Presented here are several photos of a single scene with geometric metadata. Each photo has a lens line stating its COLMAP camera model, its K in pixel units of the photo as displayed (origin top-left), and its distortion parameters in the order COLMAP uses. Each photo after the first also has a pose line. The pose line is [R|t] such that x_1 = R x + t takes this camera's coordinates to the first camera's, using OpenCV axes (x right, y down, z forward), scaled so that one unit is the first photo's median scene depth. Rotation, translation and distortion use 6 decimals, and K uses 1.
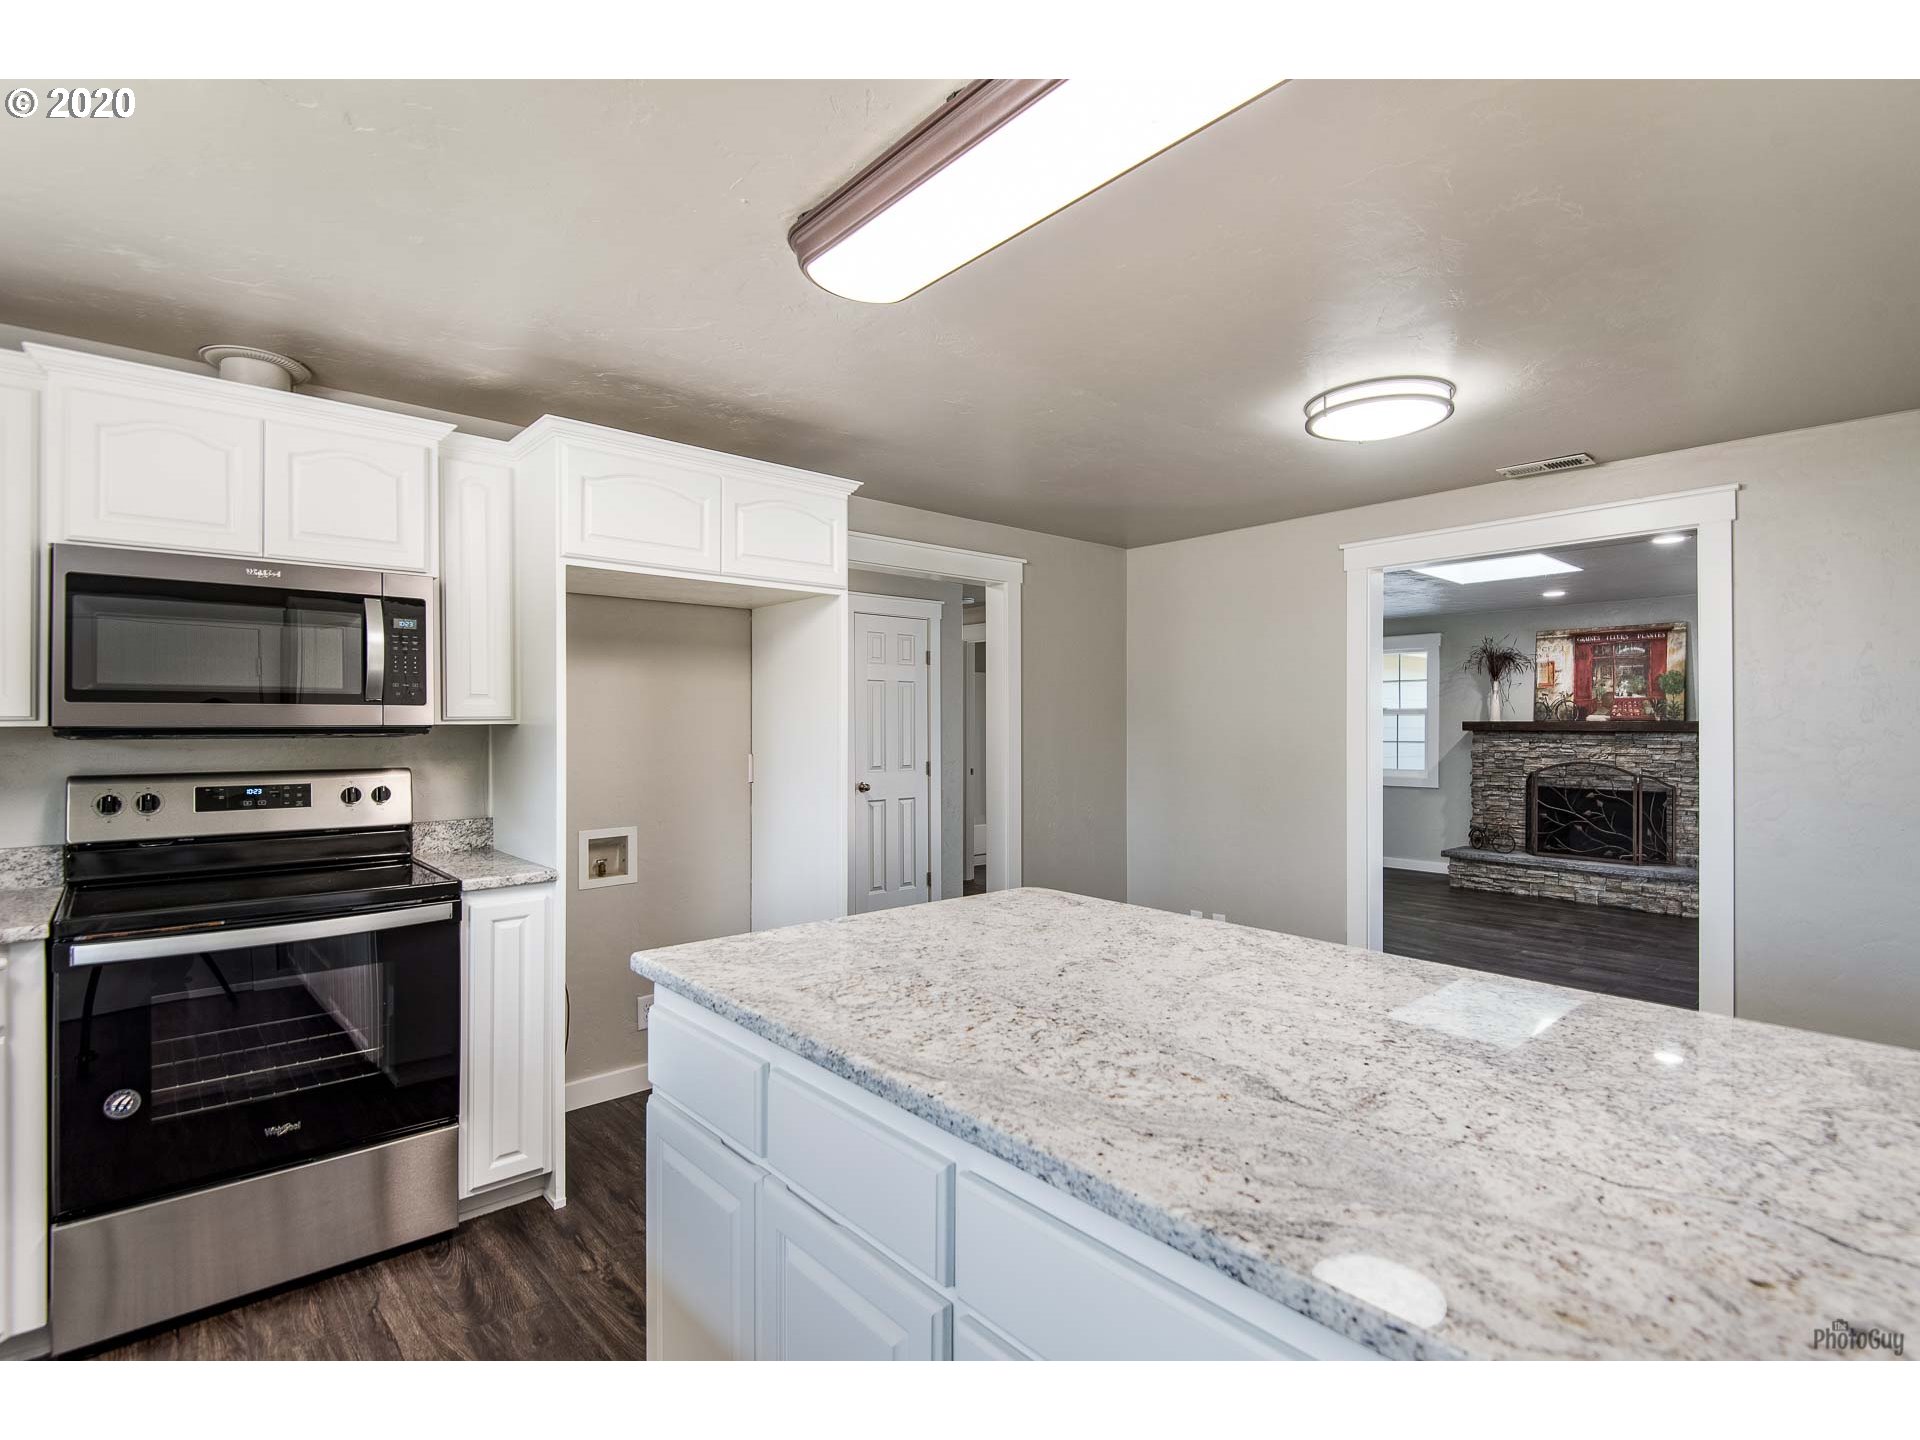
lens RADIAL K [[924.3, 0, 957.2], [0, 924.3, 716.9], [0, 0, 1]] dist [0.026161, -0.012598]
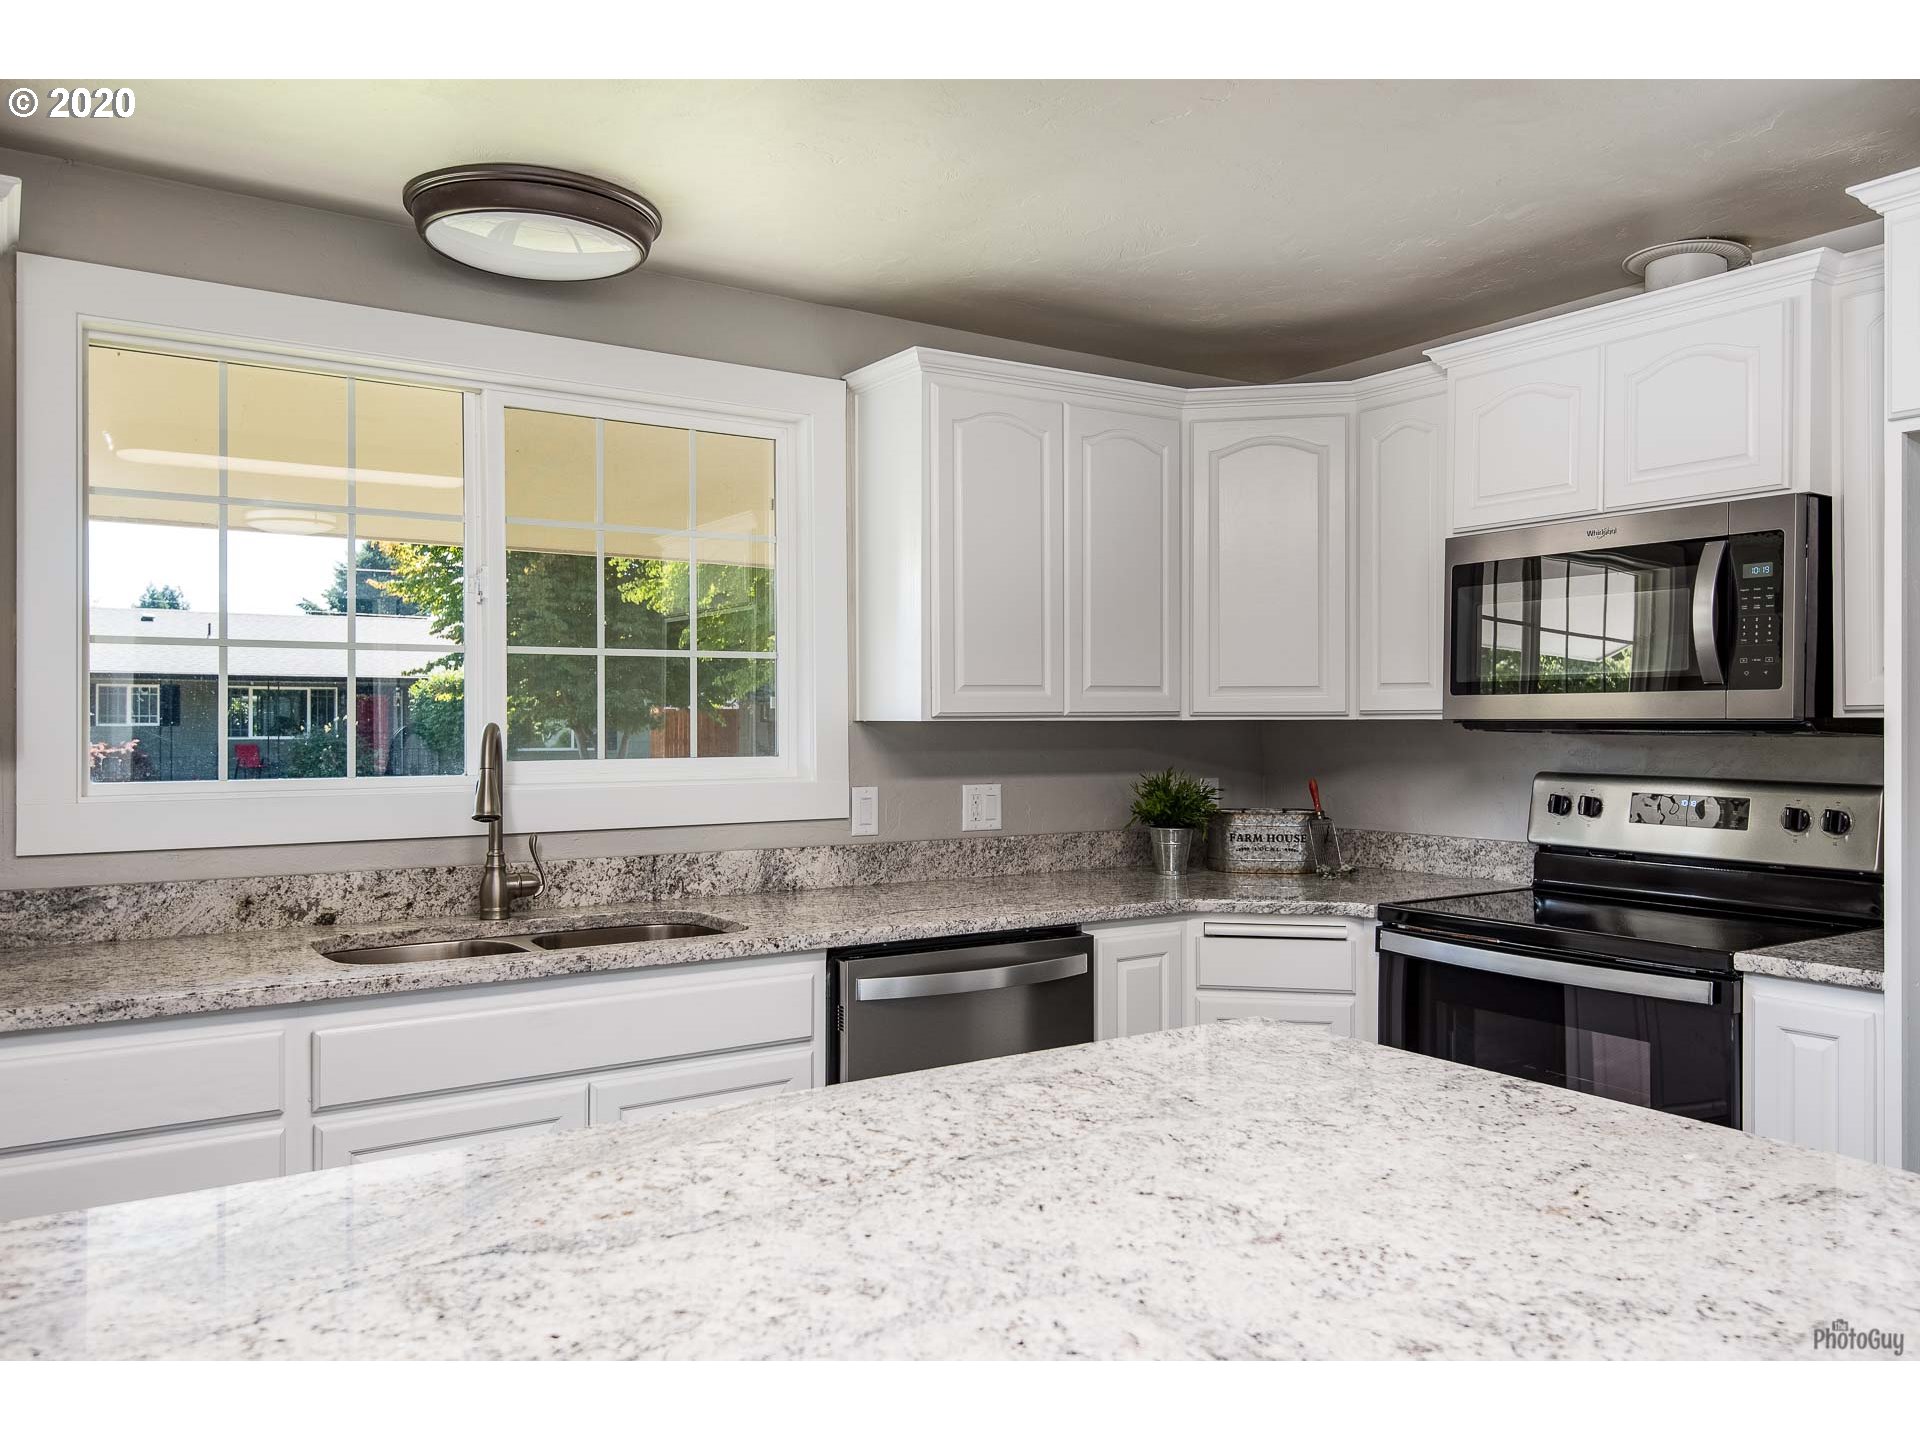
lens RADIAL K [[1397.9, 0, 958.9], [0, 1397.9, 699.2], [0, 0, 1]] dist [0.032617, -0.003404]
pose [[-0.128196, -0.014254, -0.991646, 1.056578], [0.008541, 0.999844, -0.015476, 0.011474], [0.991712, -0.010454, -0.128054, 1.150276]]
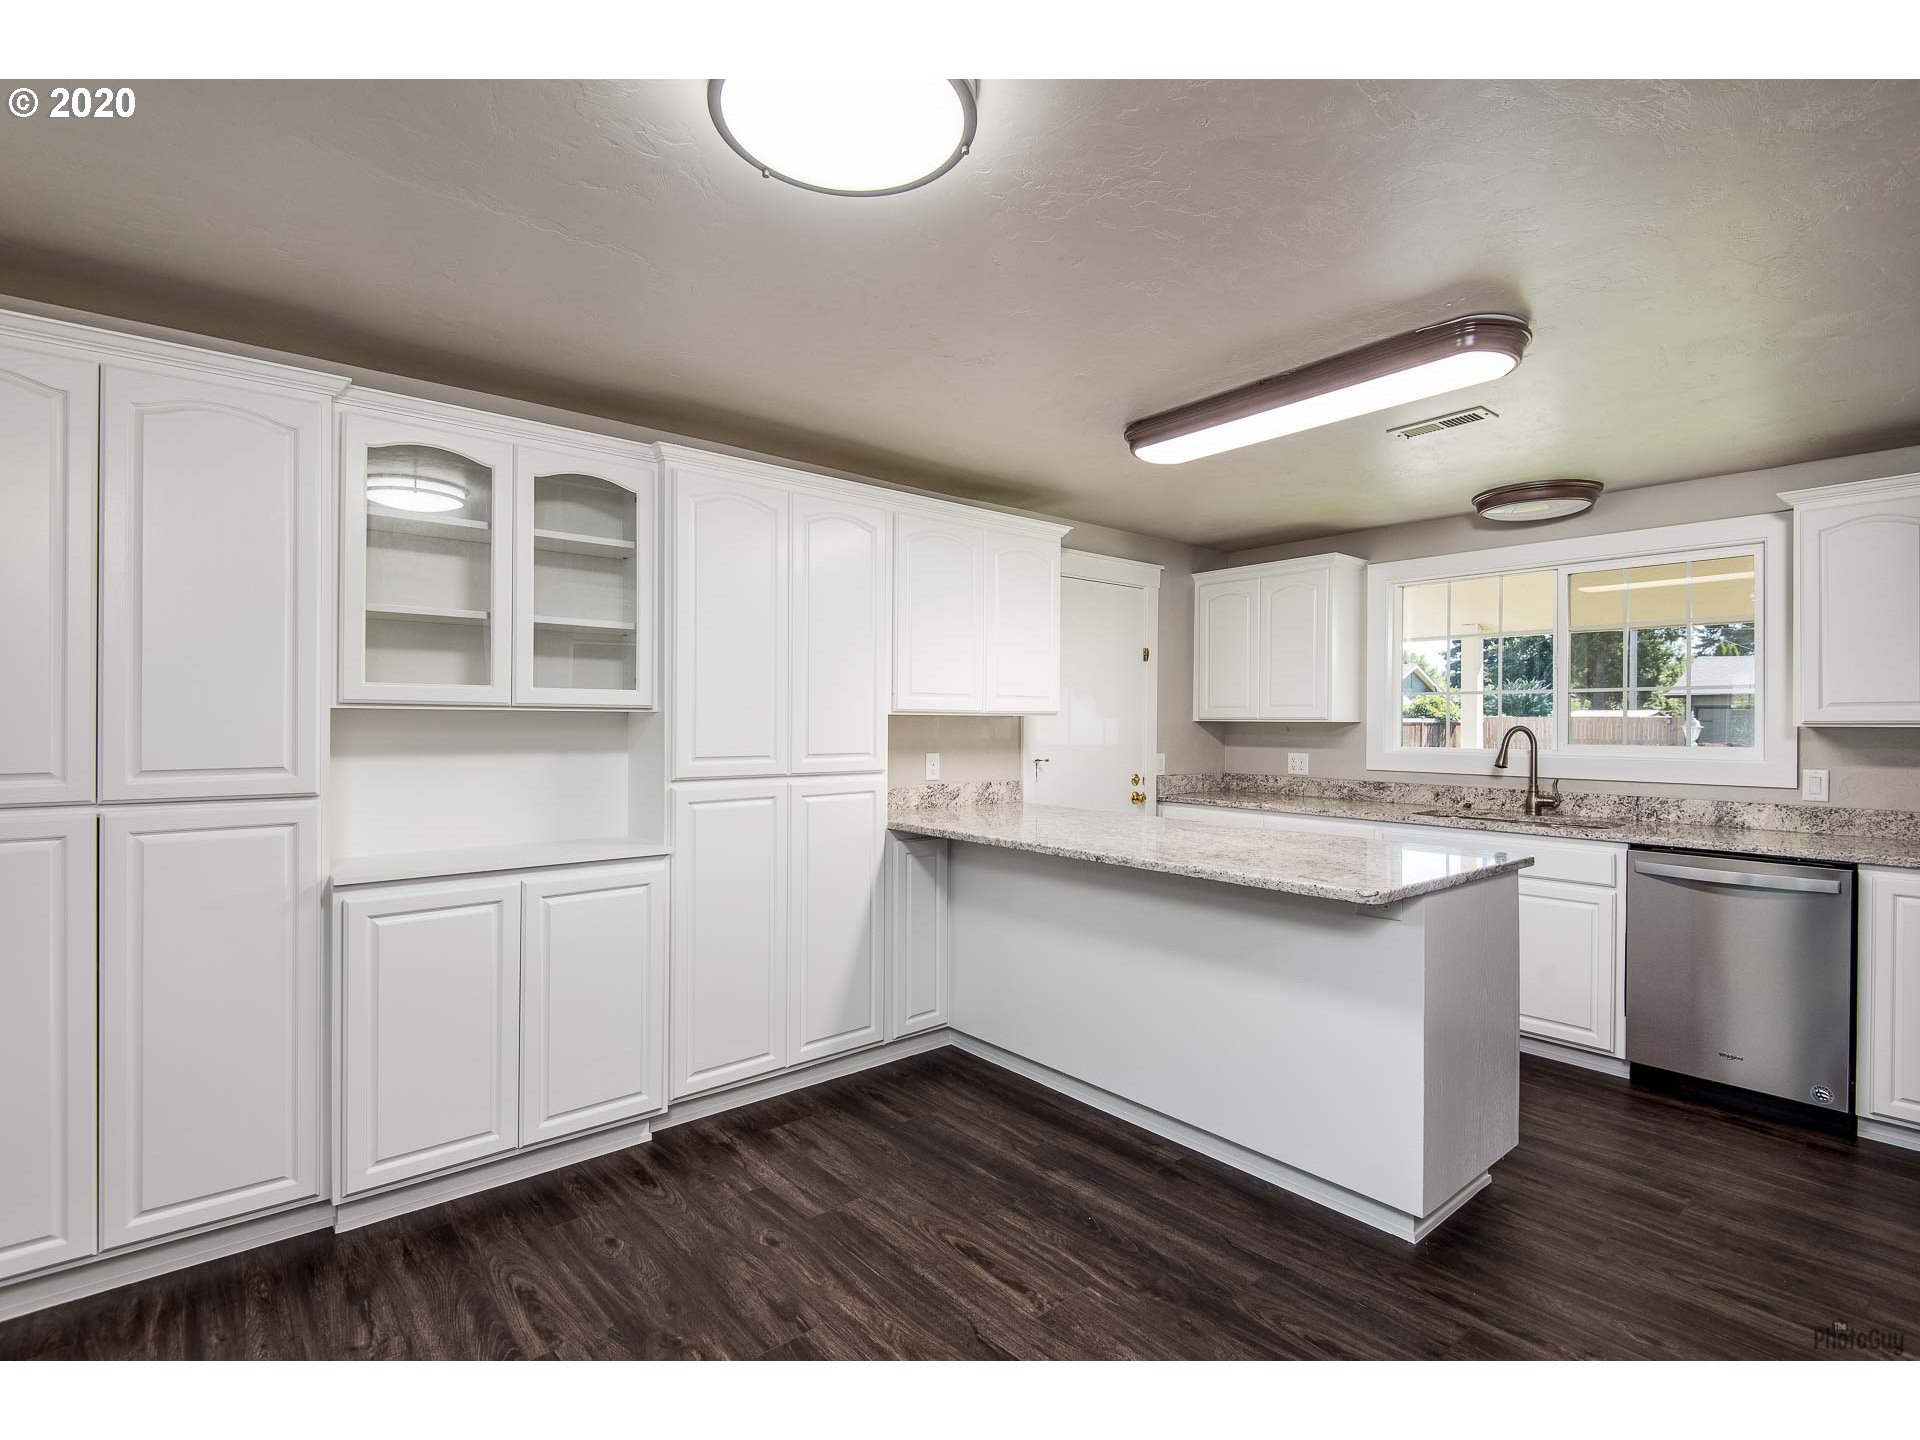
lens RADIAL K [[924.3, 0, 971.9], [0, 924.3, 720.5], [0, 0, 1]] dist [0.026161, -0.012598]
pose [[-0.999989, -0.004742, 0.000343, 0.880845], [-0.004745, 0.999942, -0.009628, 0.032080], [-0.000297, -0.009629, -0.999954, 3.470388]]
